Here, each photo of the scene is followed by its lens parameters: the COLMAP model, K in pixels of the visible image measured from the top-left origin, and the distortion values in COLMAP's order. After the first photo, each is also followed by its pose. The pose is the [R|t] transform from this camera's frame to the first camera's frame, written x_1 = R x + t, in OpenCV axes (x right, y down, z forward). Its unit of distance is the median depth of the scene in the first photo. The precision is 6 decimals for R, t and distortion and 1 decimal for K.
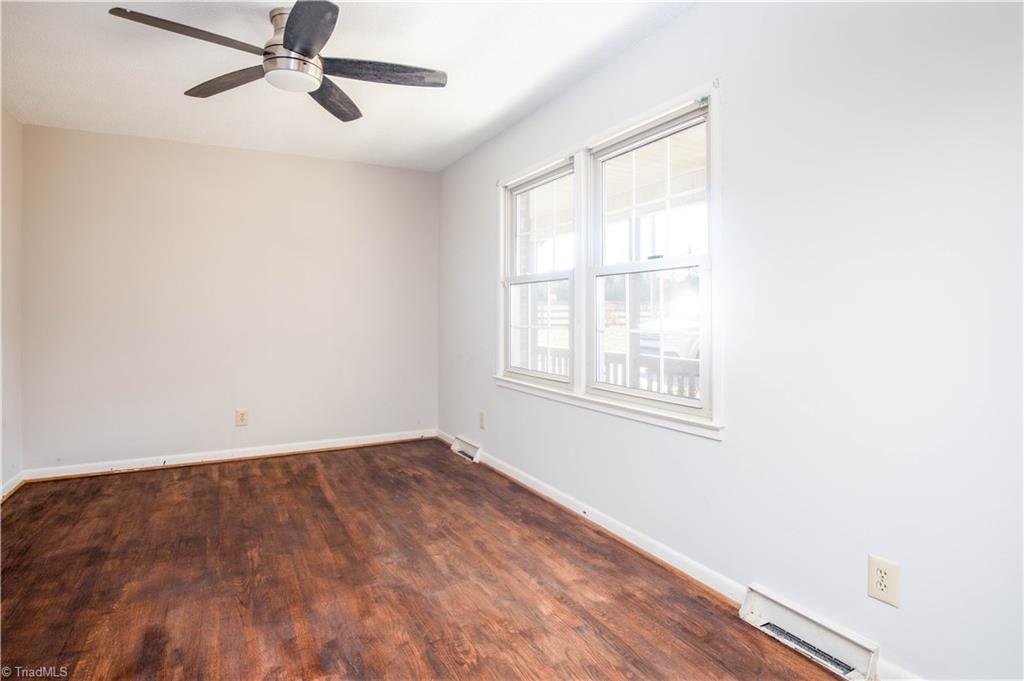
lens RADIAL K [[555.2, 0, 519.9], [0, 555.2, 321.3], [0, 0, 1]] dist [-0.022359, 0.004004]
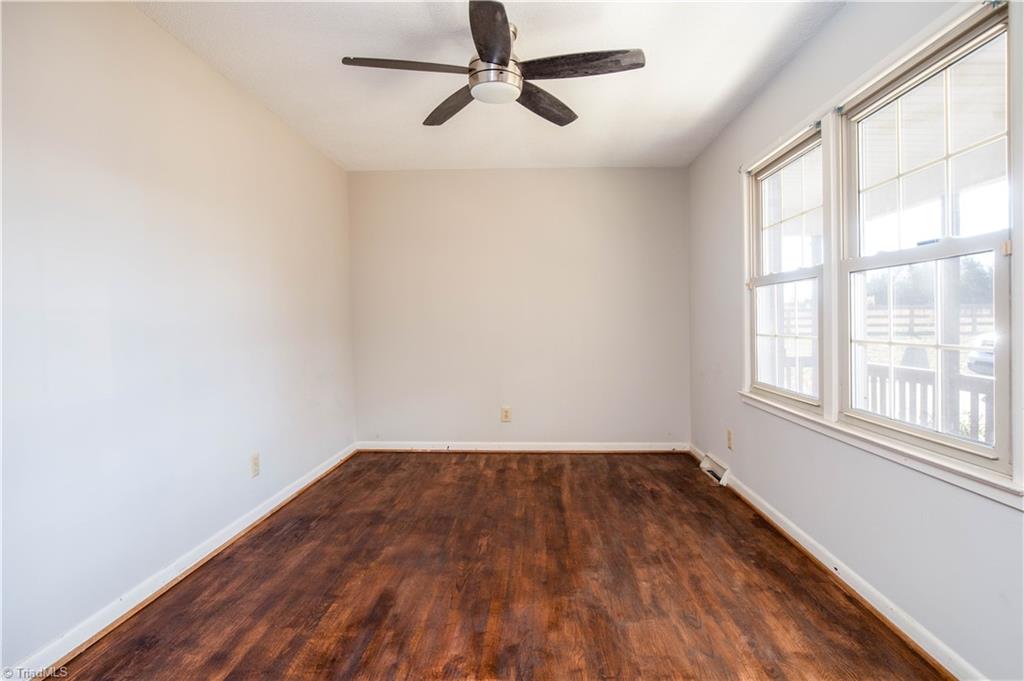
lens RADIAL K [[555.2, 0, 513.5], [0, 555.2, 341.3], [0, 0, 1]] dist [-0.022359, 0.004004]
pose [[0.870863, 0.018089, -0.491193, 0.106633], [-0.005712, 0.999628, 0.026687, -0.002726], [0.491493, -0.020435, 0.870642, 0.095588]]
